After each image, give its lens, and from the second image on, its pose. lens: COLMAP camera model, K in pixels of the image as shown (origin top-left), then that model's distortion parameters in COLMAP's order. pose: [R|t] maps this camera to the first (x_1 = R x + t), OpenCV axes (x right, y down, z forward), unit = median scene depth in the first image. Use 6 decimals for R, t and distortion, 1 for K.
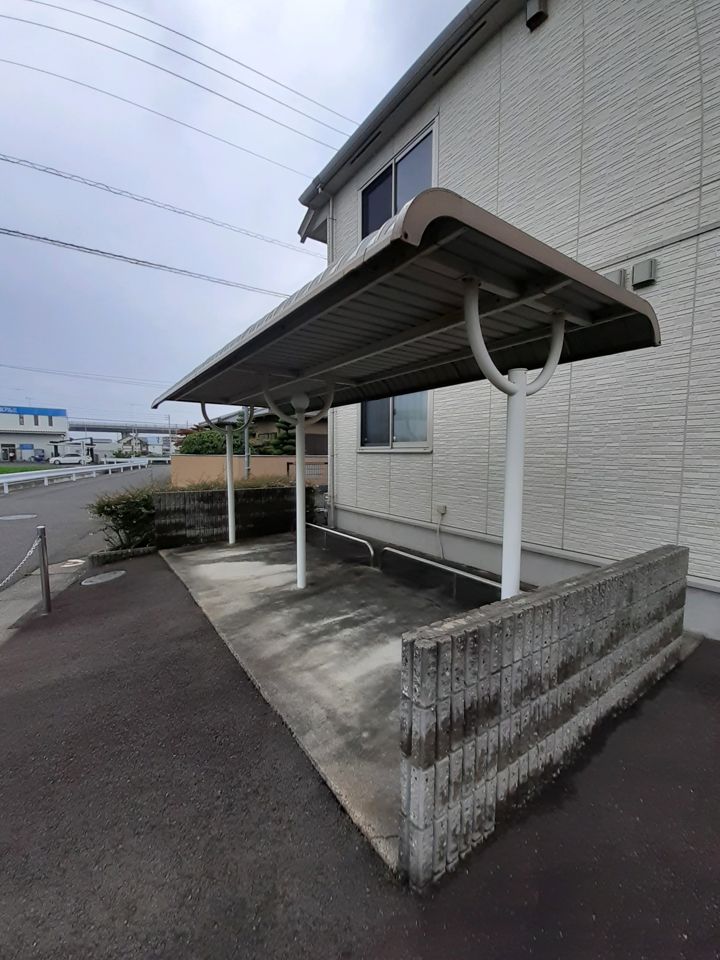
lens RADIAL K [[390.9, 0, 364.1], [0, 390.9, 482.9], [0, 0, 1]] dist [-0.014787, -0.000009]
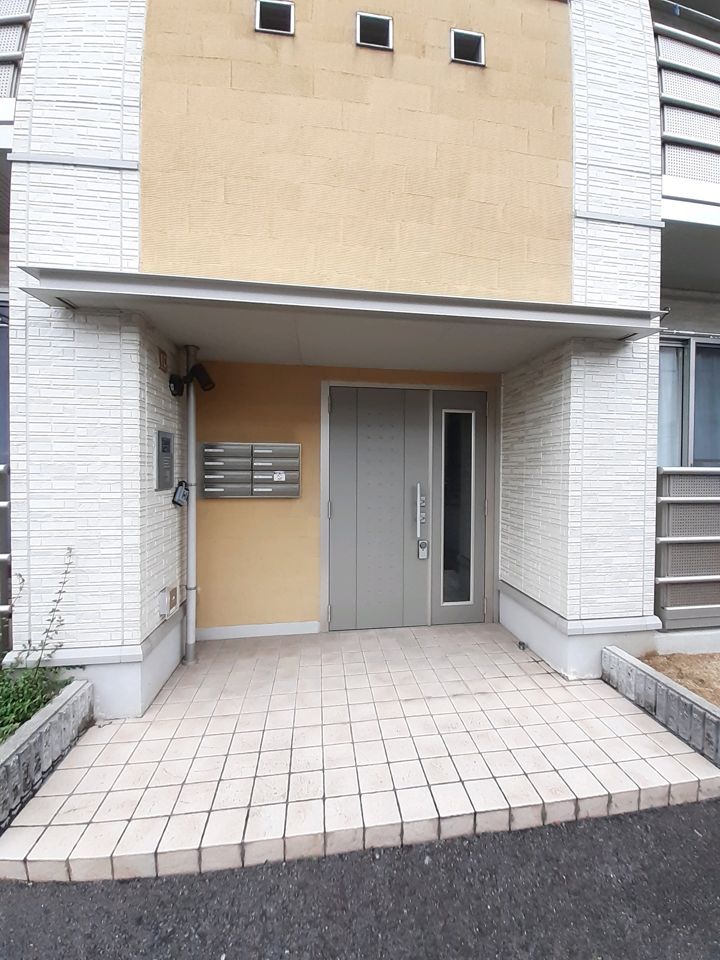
lens RADIAL K [[655.4, 0, 360.0], [0, 655.4, 480.0], [0, 0, 1]] dist [-0.003758, -0.001147]
pose [[0.355998, -0.008424, 0.934449, -0.181003], [0.067658, 0.997567, -0.016783, -0.019952], [-0.932034, 0.069198, 0.355702, 0.260033]]
